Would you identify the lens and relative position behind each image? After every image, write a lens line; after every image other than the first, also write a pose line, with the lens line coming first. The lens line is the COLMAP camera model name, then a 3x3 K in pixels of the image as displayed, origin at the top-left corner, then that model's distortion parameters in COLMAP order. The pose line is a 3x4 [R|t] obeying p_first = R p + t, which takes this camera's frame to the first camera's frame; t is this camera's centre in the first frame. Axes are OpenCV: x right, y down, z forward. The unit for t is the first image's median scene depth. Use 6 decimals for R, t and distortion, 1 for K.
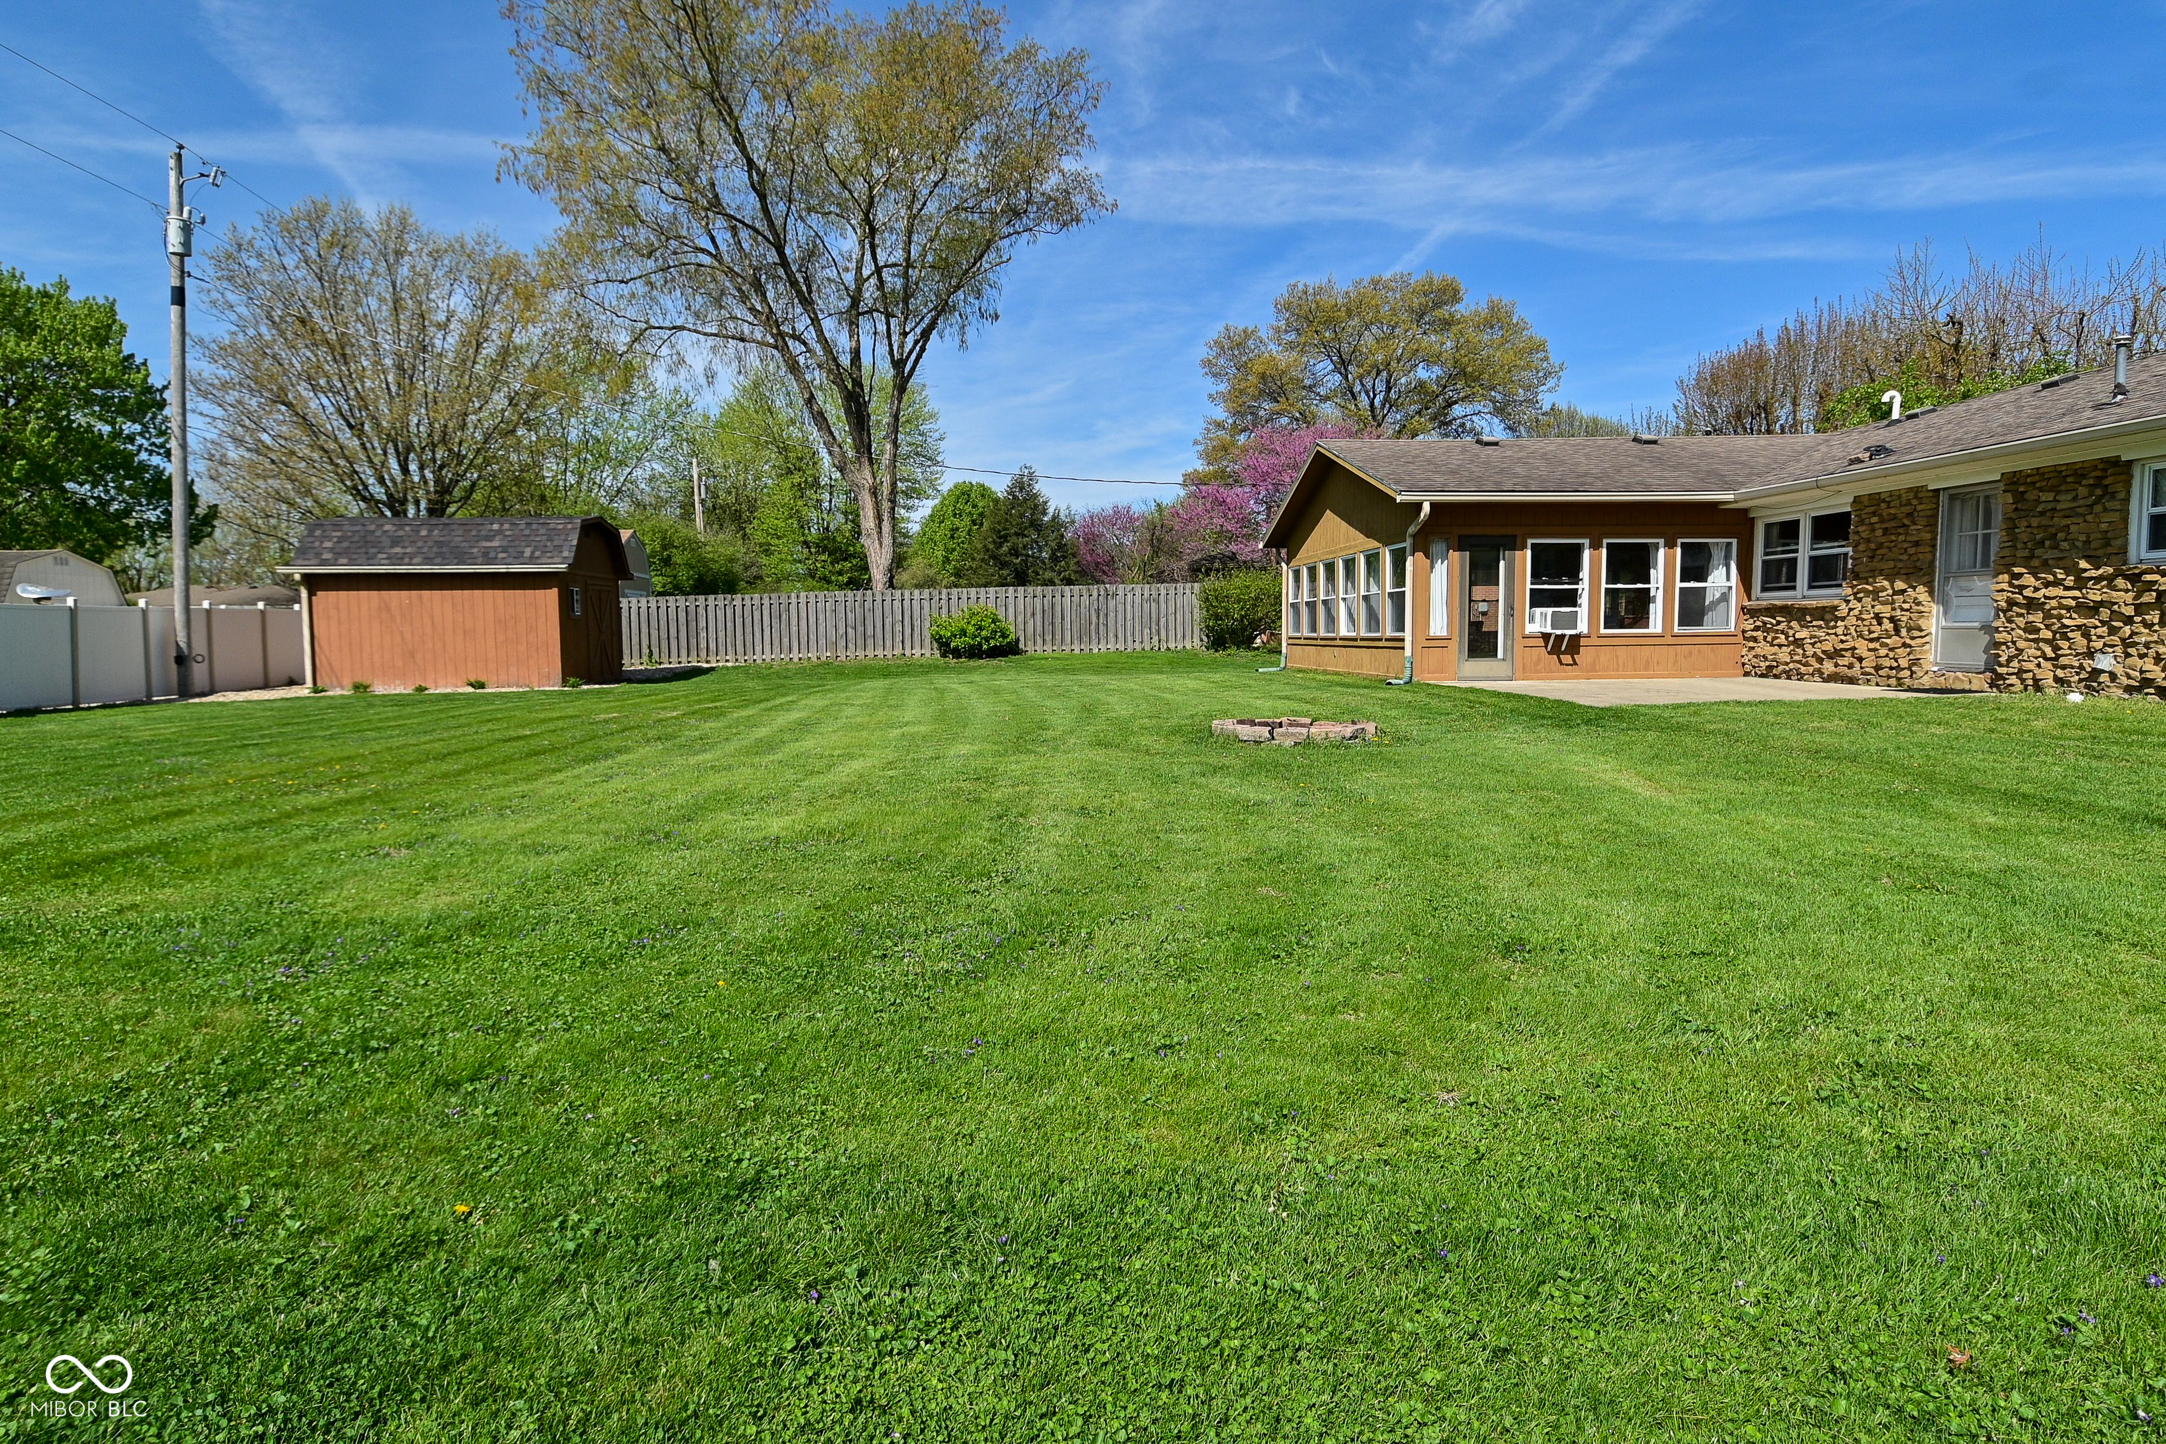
lens RADIAL K [[1141.0, 0, 1080.8], [0, 1141.0, 709.6], [0, 0, 1]] dist [0.019840, -0.029973]
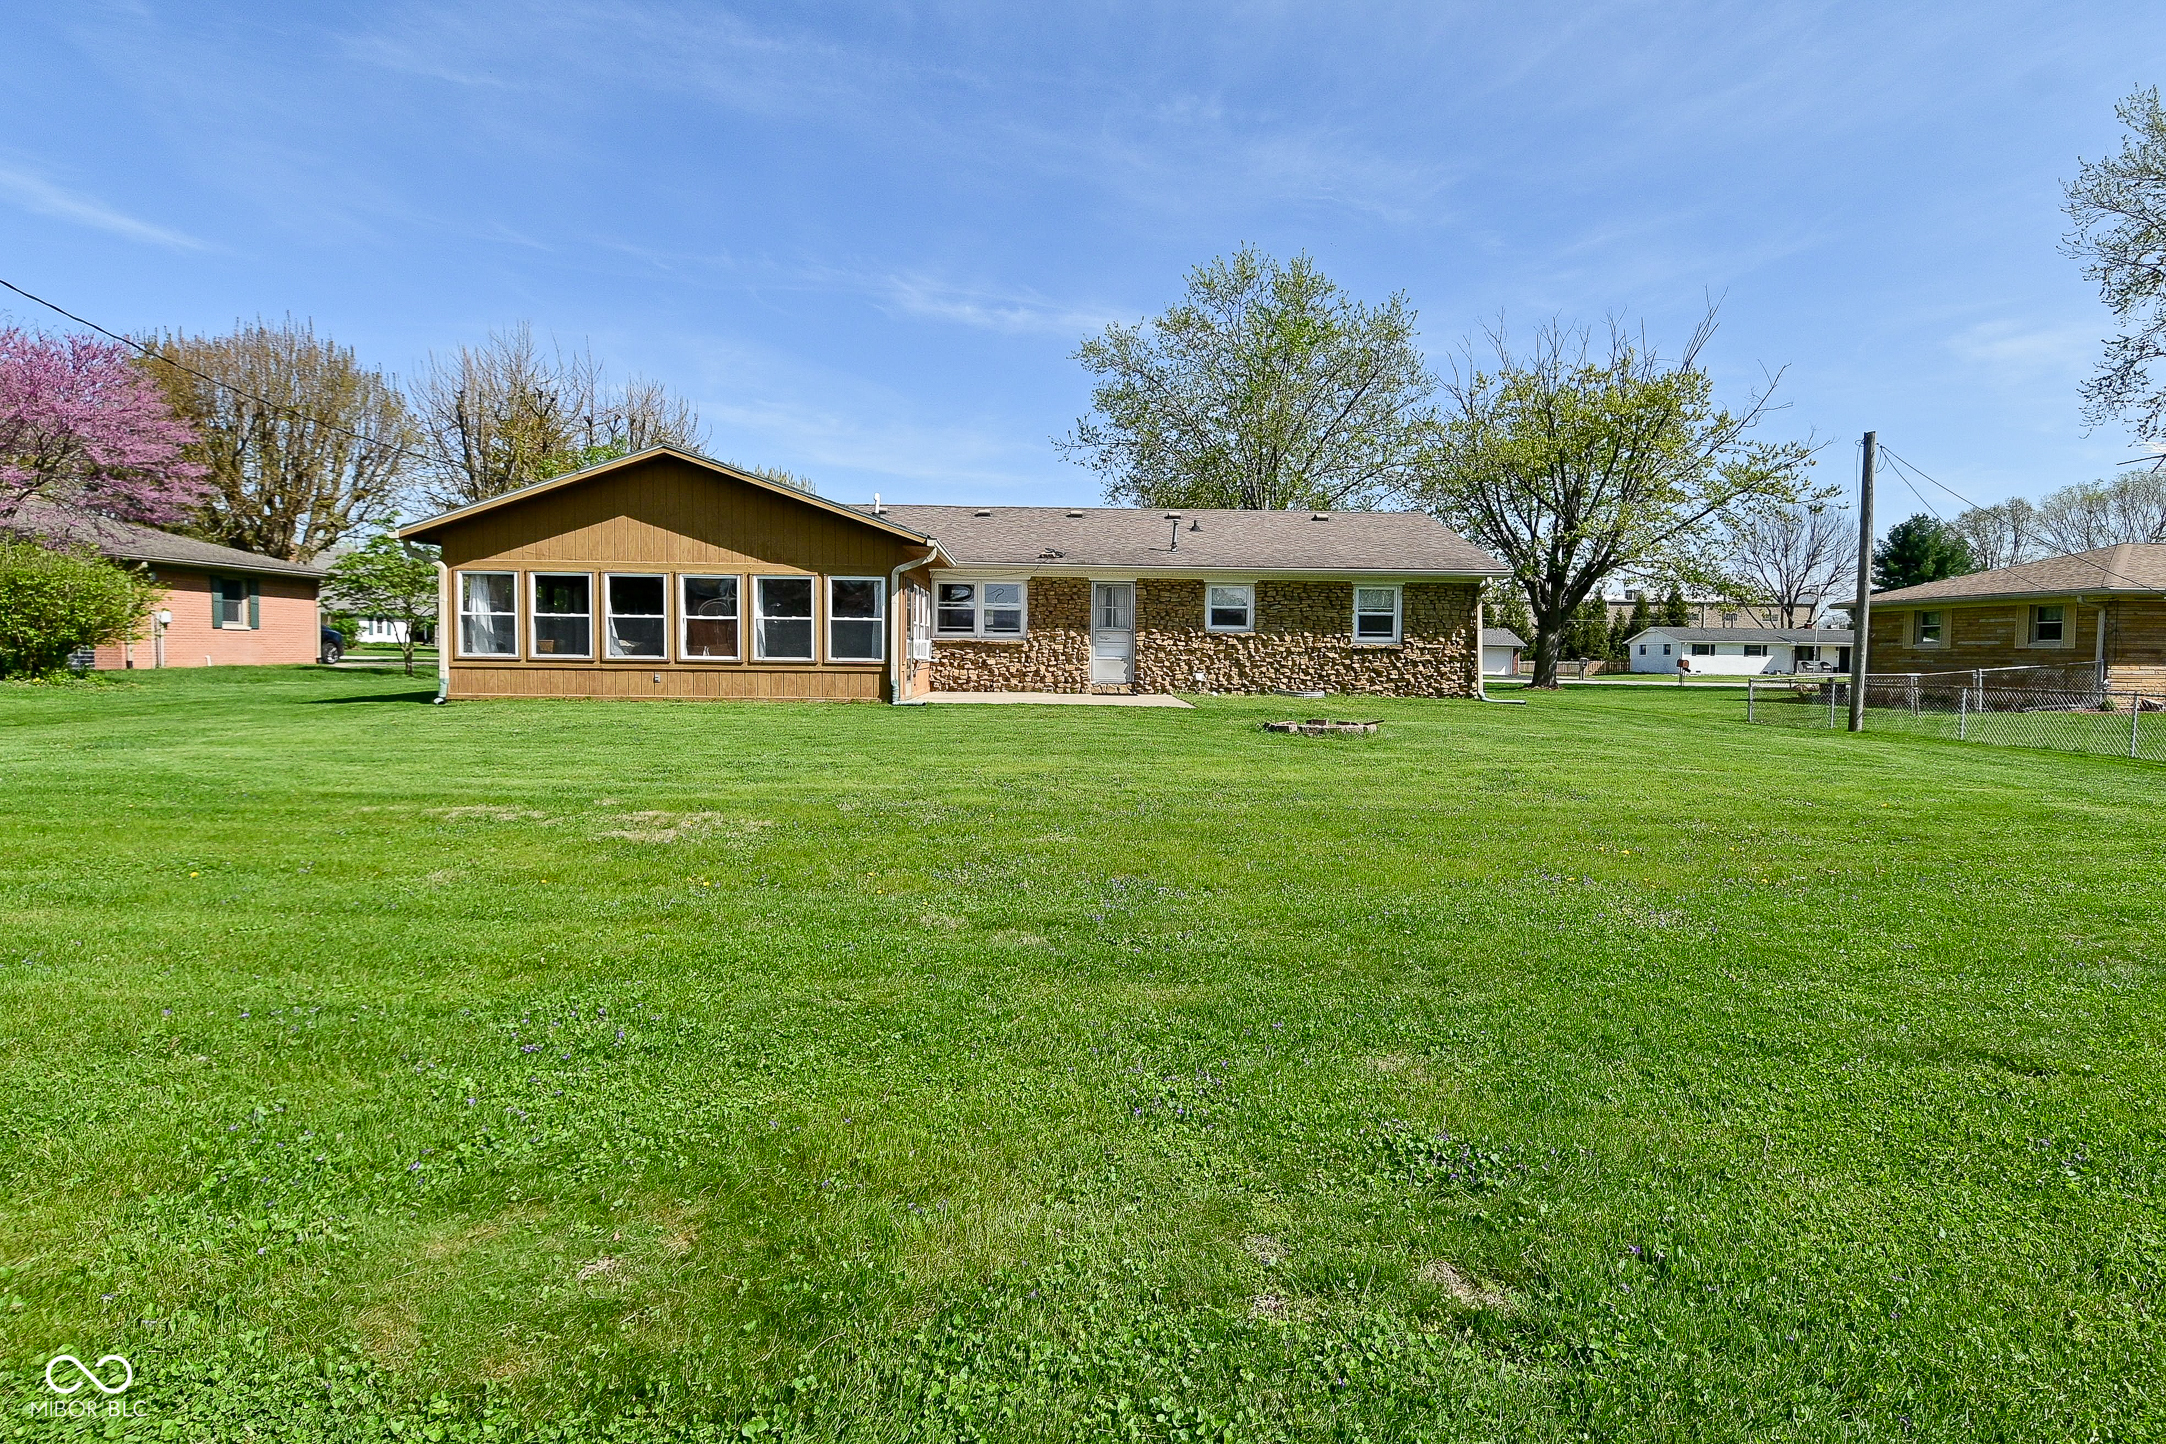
lens RADIAL K [[1155.0, 0, 1086.1], [0, 1155.0, 696.2], [0, 0, 1]] dist [0.044307, -0.044321]
pose [[0.035202, -0.029144, 0.998955, -0.838499], [0.054256, 0.998156, 0.027208, -0.051383], [-0.997906, 0.053241, 0.036718, 0.767460]]
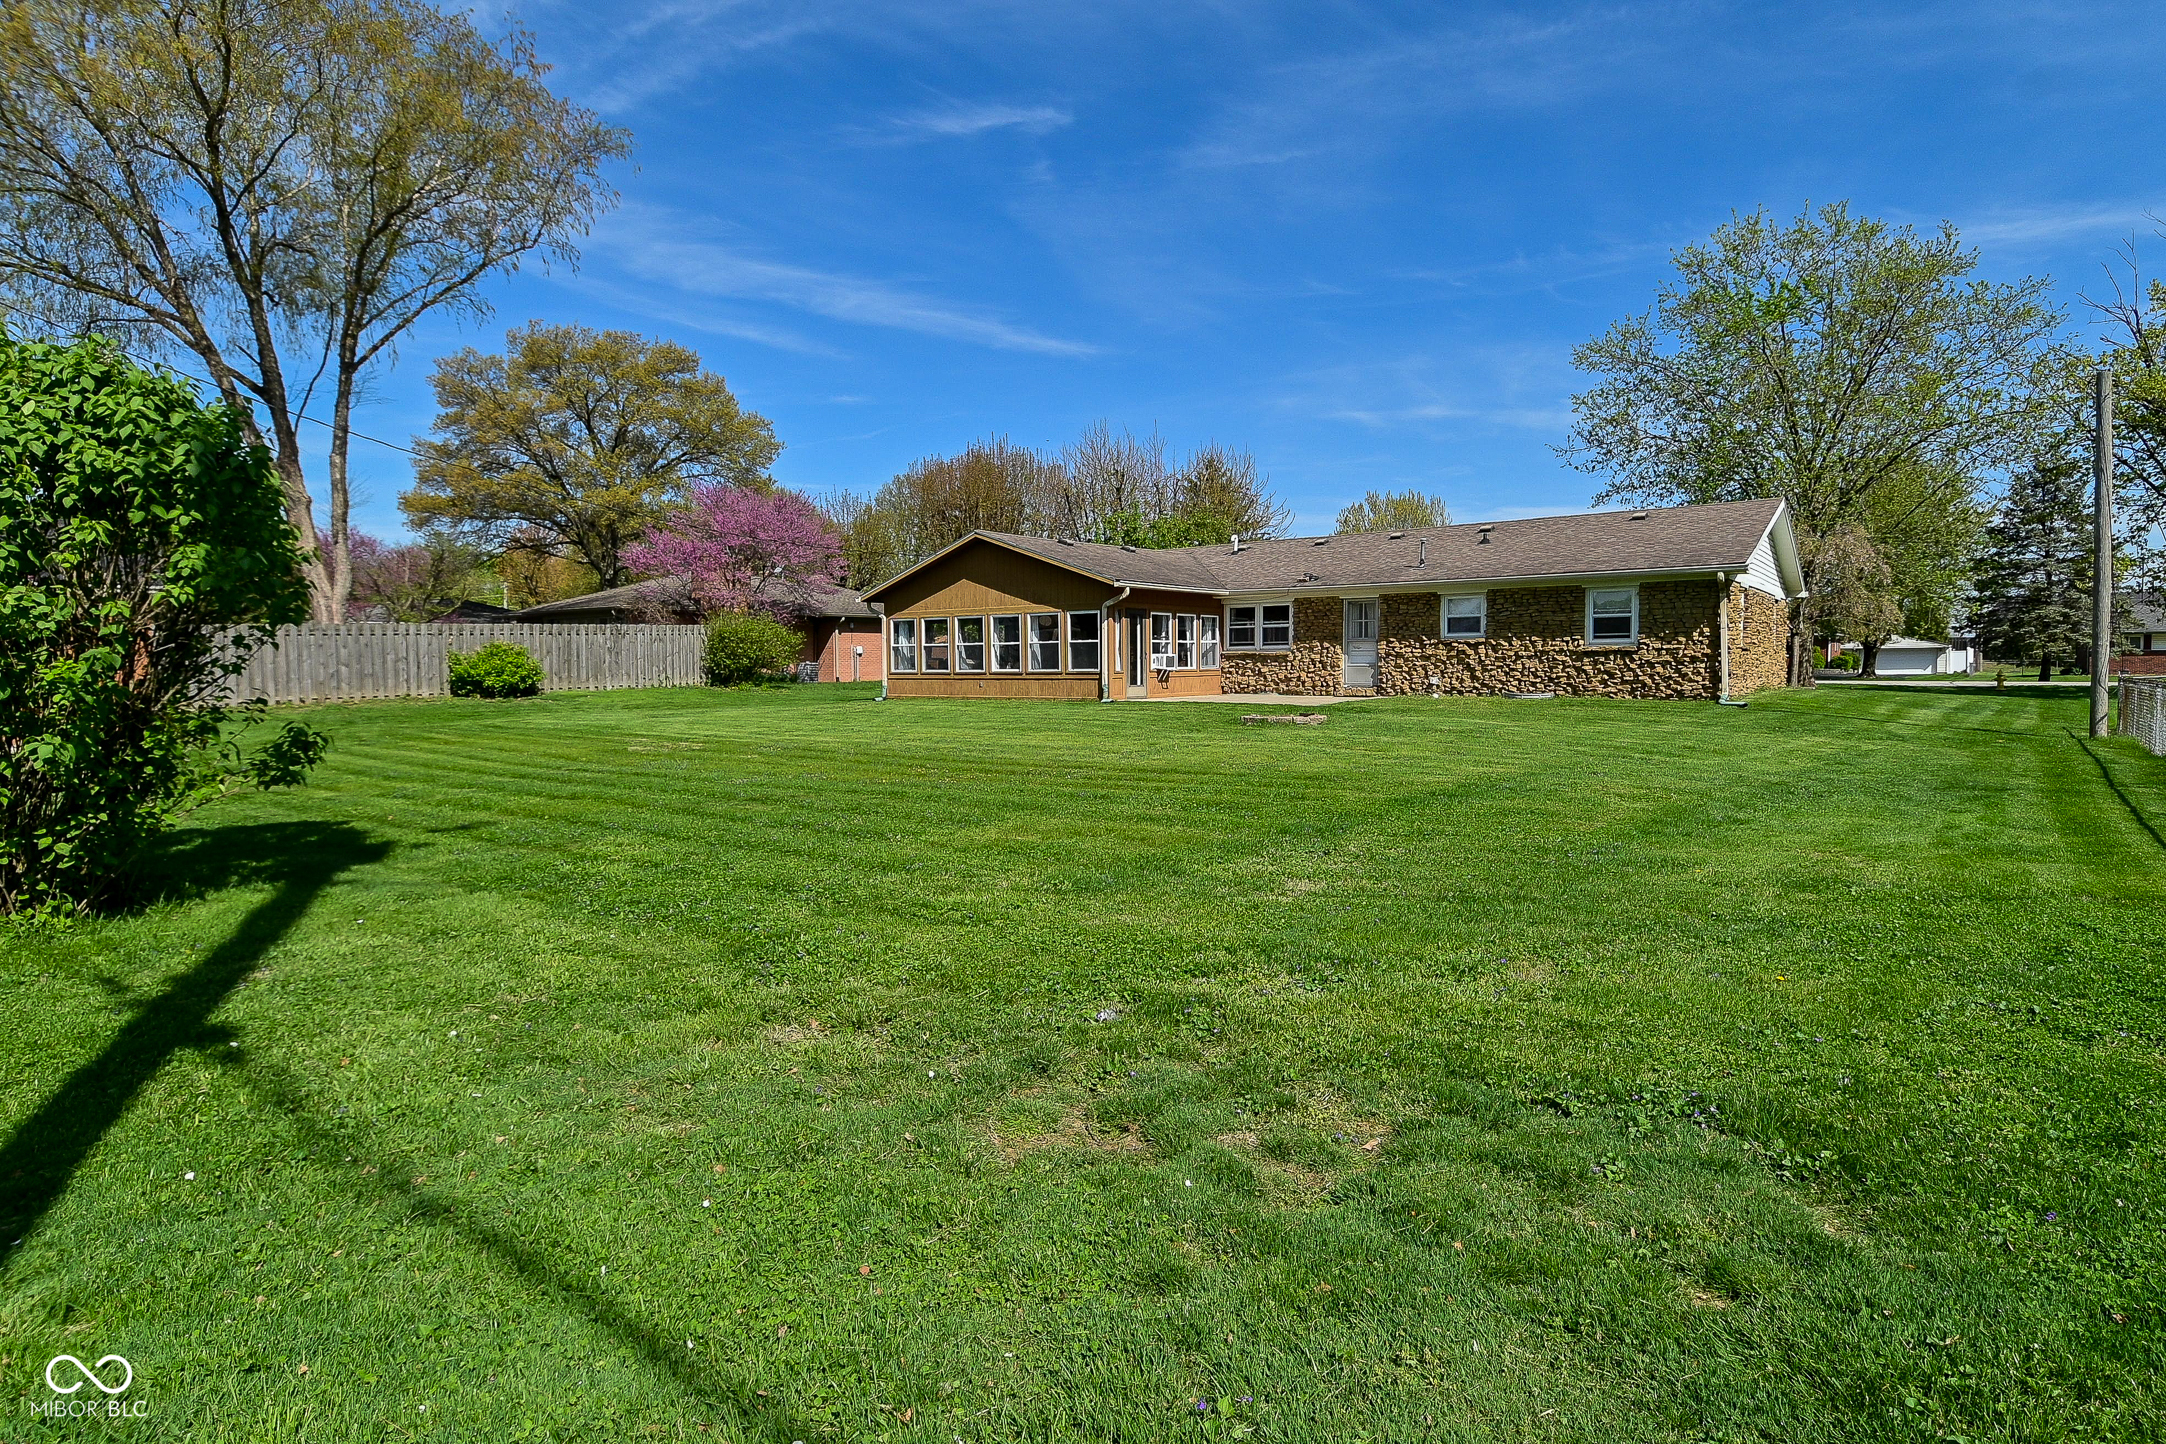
lens RADIAL K [[1169.2, 0, 1083.0], [0, 1169.2, 722.0], [0, 0, 1]] dist [0.051414, -0.032849]
pose [[0.661546, -0.036022, 0.749039, -0.921424], [0.053616, 0.998561, 0.000668, 0.001548], [-0.747986, 0.039719, 0.662525, -0.029184]]
